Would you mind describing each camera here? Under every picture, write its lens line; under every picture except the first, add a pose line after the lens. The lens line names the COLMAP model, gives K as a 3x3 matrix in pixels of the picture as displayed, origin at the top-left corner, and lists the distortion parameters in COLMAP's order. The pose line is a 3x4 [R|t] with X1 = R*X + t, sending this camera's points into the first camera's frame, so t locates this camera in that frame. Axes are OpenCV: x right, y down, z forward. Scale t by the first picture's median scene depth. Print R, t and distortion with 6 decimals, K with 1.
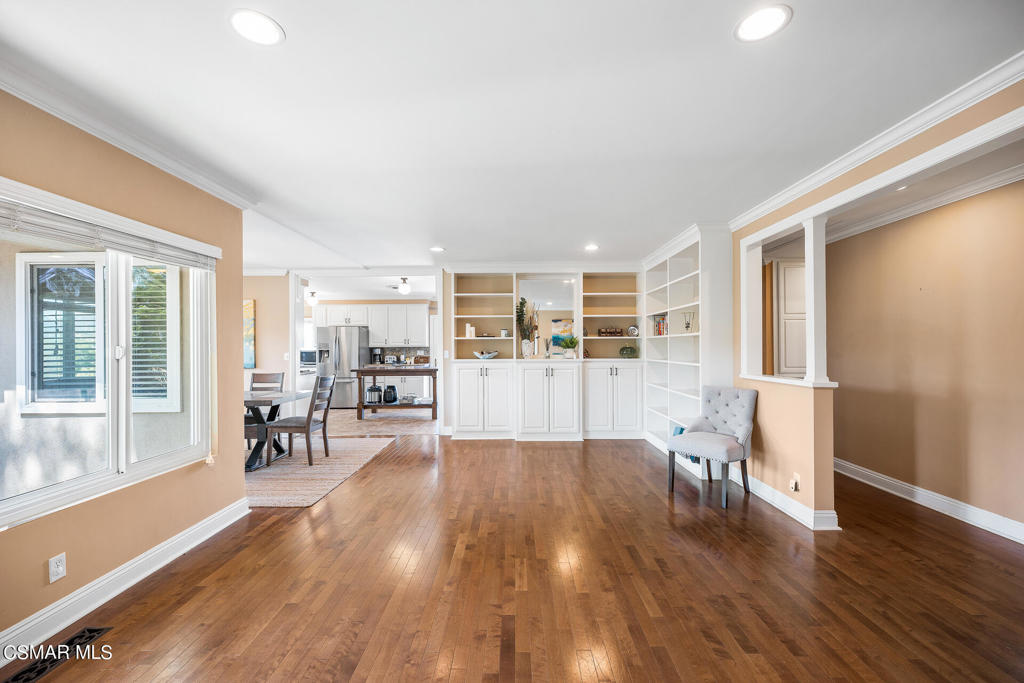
lens RADIAL K [[422.5, 0, 511.6], [0, 422.5, 346.3], [0, 0, 1]] dist [0.000755, -0.000143]
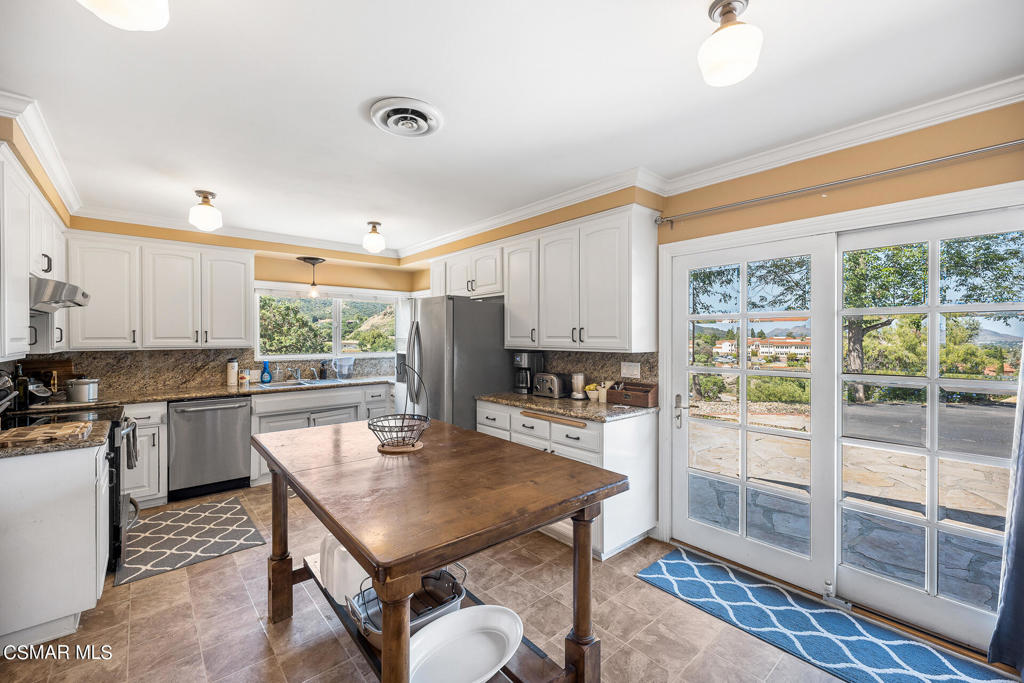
lens RADIAL K [[424.1, 0, 510.9], [0, 424.1, 341.1], [0, 0, 1]] dist [0.001027, -0.000043]
pose [[0.661797, 0.015360, -0.749526, -0.062193], [-0.002602, 0.999831, 0.018191, -0.018592], [0.749679, -0.010088, 0.661725, 1.166607]]
